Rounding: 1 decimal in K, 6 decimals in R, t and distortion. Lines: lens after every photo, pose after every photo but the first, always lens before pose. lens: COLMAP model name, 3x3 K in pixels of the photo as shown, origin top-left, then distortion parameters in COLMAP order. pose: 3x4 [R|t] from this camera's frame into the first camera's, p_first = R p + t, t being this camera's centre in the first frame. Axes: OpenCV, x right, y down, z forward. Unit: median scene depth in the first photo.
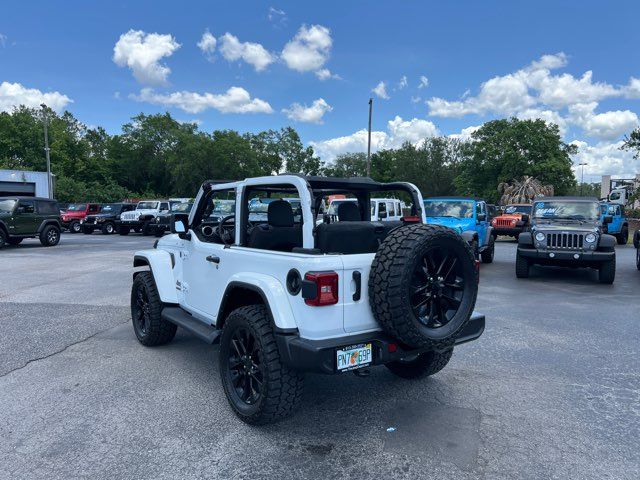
lens RADIAL K [[477.4, 0, 320.0], [0, 477.4, 240.0], [0, 0, 1]] dist [0.057375, -0.074351]
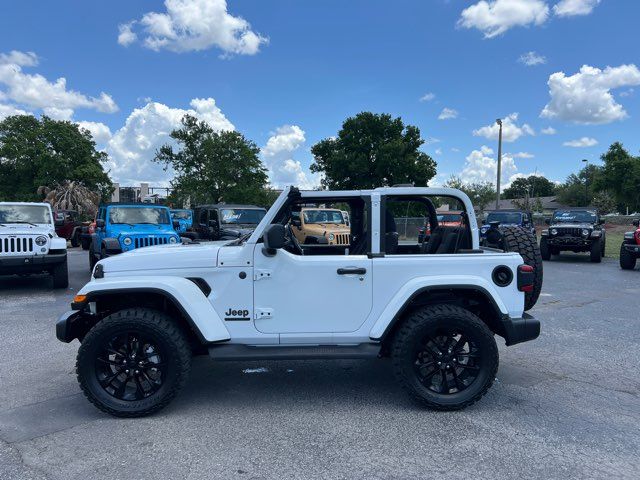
lens RADIAL K [[478.7, 0, 322.1], [0, 478.7, 240.6], [0, 0, 1]] dist [0.007339, 0.000435]
pose [[0.567009, -0.049396, 0.822229, -1.235283], [0.056638, 0.998176, 0.020908, -0.052732], [-0.821762, 0.034714, 0.568772, 0.617508]]
